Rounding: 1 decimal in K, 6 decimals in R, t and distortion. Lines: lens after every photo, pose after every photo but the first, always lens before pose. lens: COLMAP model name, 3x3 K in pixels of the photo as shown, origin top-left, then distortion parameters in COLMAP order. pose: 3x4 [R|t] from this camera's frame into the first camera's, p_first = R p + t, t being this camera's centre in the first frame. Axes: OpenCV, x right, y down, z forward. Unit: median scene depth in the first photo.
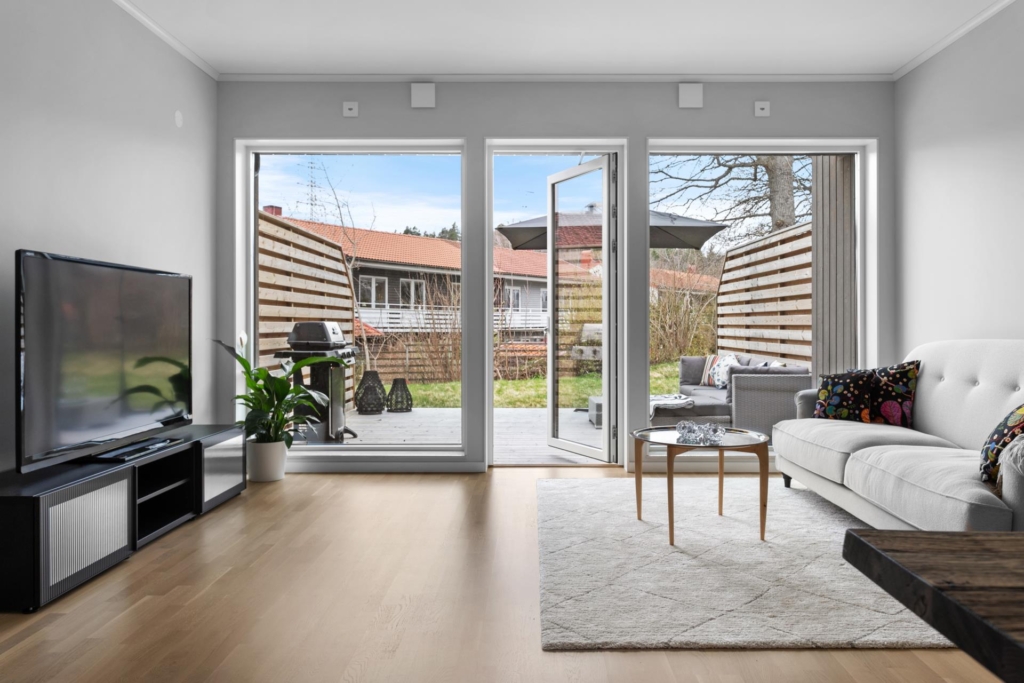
lens RADIAL K [[735.9, 0, 519.3], [0, 735.9, 327.1], [0, 0, 1]] dist [-0.006847, 0.005630]
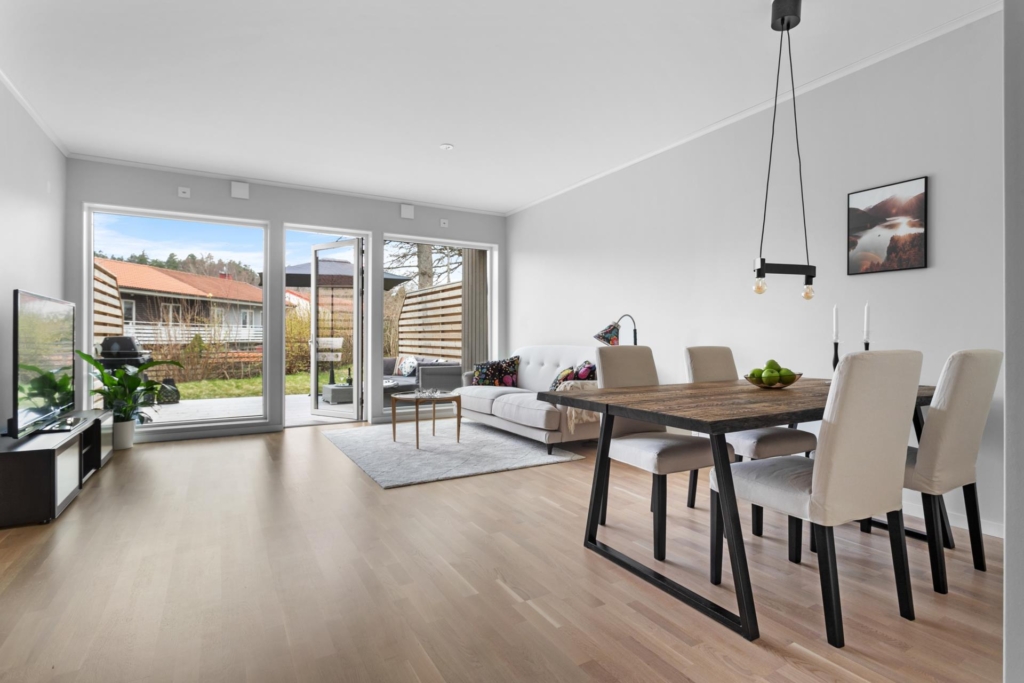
lens RADIAL K [[528.0, 0, 513.2], [0, 528.0, 342.2], [0, 0, 1]] dist [-0.005053, -0.000365]
pose [[0.862585, -0.004302, 0.505894, -0.168055], [0.001707, 0.999983, 0.005593, -0.000813], [-0.505910, -0.003961, 0.862577, -0.210728]]
